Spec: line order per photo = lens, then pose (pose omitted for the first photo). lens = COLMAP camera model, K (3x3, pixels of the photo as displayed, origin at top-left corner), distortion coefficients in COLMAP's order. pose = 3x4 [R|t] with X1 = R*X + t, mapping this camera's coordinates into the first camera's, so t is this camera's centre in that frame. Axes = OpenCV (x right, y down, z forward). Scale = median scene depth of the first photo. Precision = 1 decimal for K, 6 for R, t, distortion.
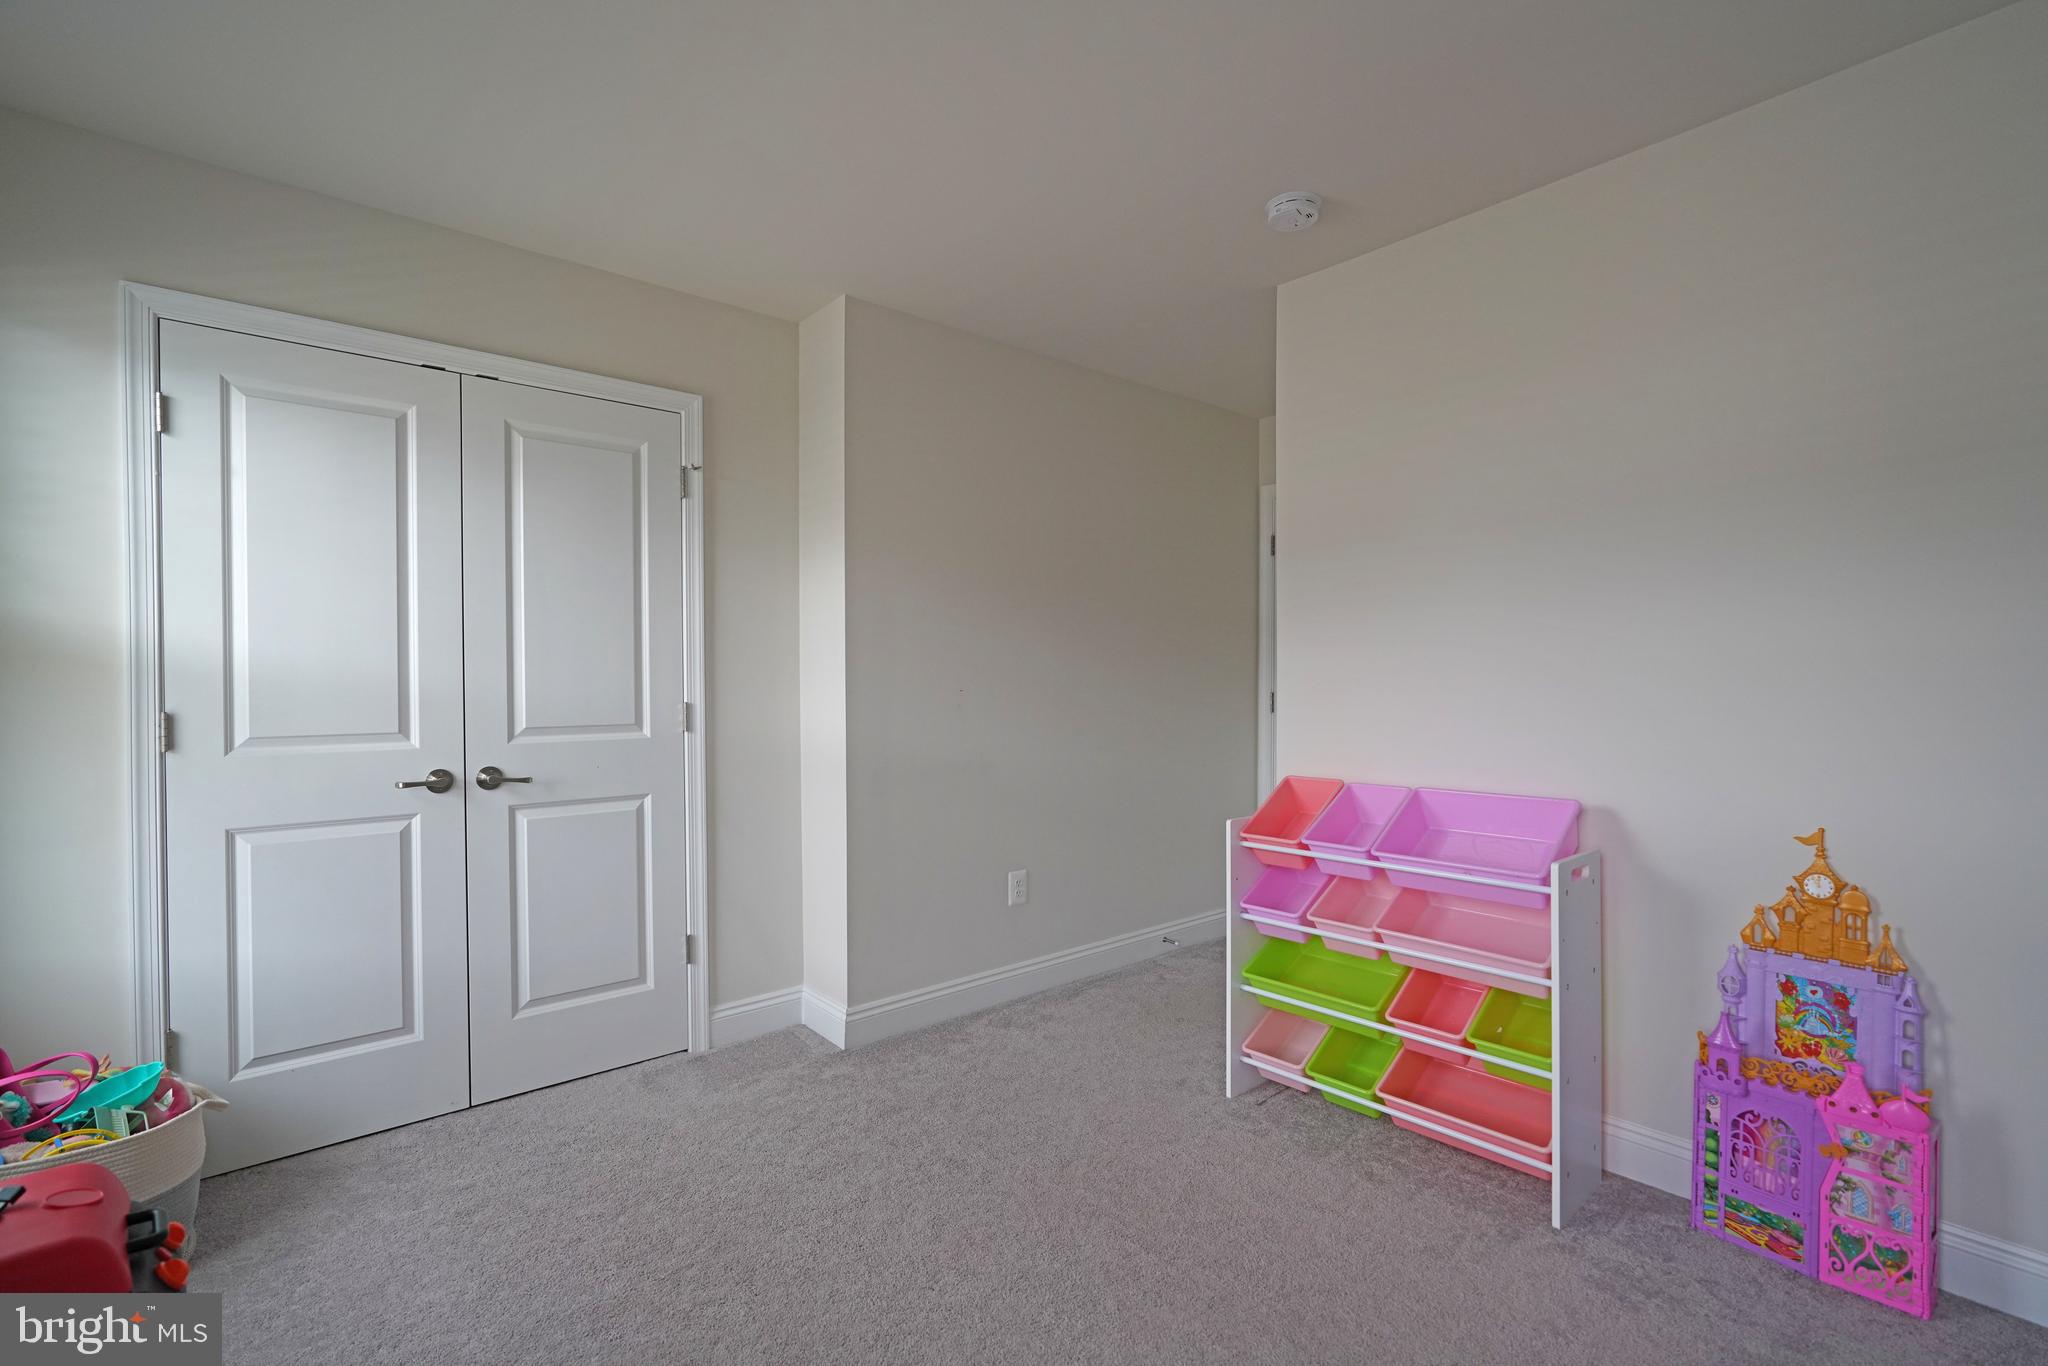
lens RADIAL K [[915.5, 0, 1029.8], [0, 915.5, 687.2], [0, 0, 1]] dist [-0.010940, 0.005782]
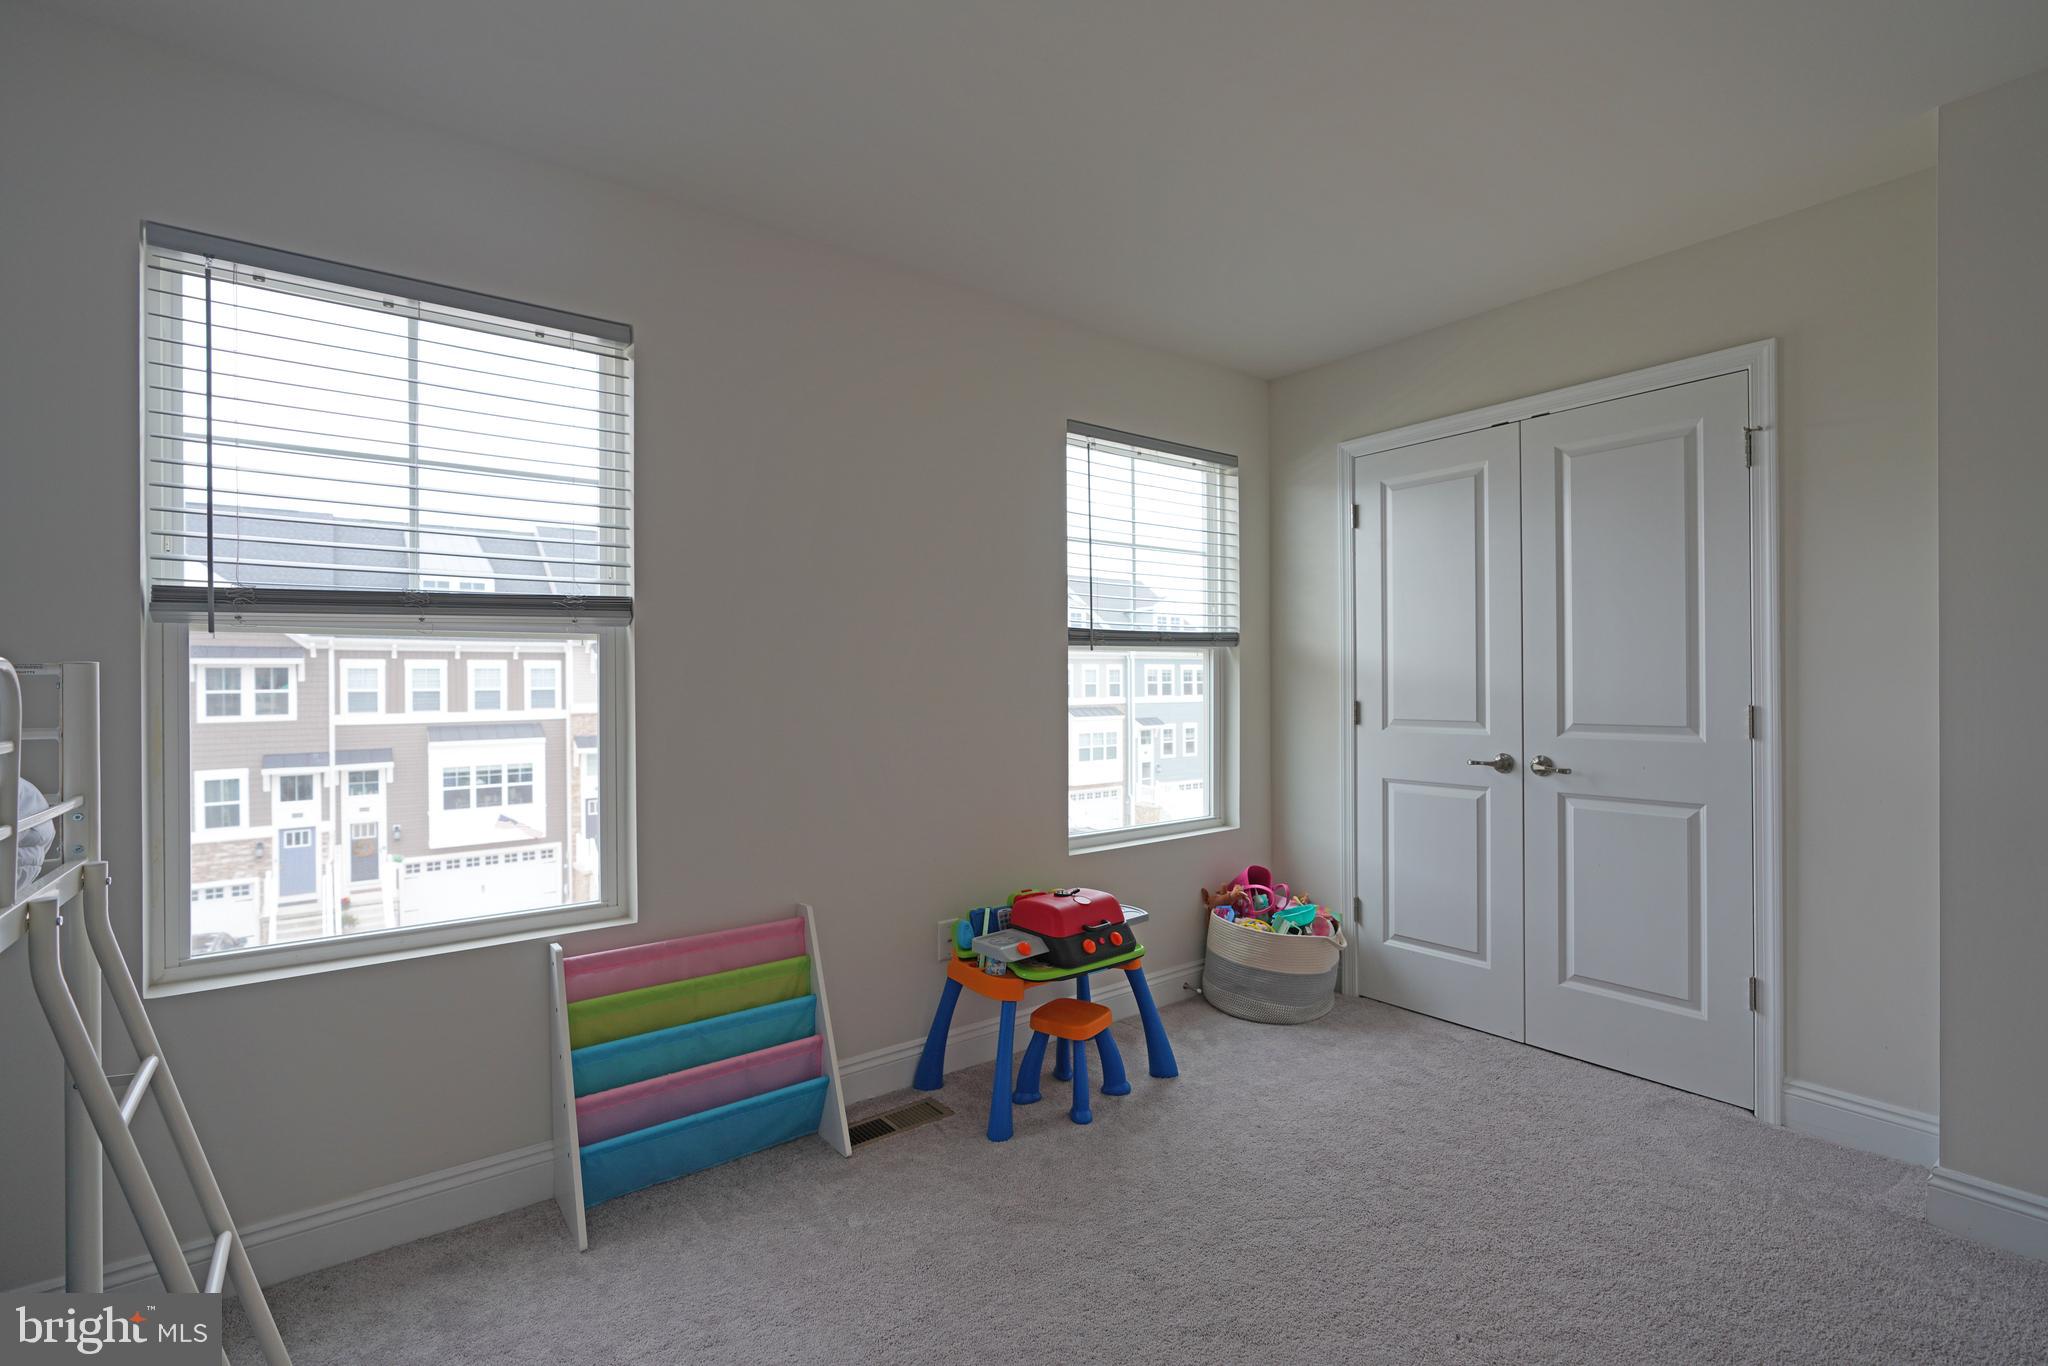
lens RADIAL K [[915.5, 0, 1029.8], [0, 915.5, 687.2], [0, 0, 1]] dist [-0.010940, 0.005782]
pose [[-0.058571, 0.012033, -0.998211, 0.593305], [0.004105, 0.999922, 0.011812, -0.015341], [0.998275, -0.003406, -0.058616, 0.432837]]
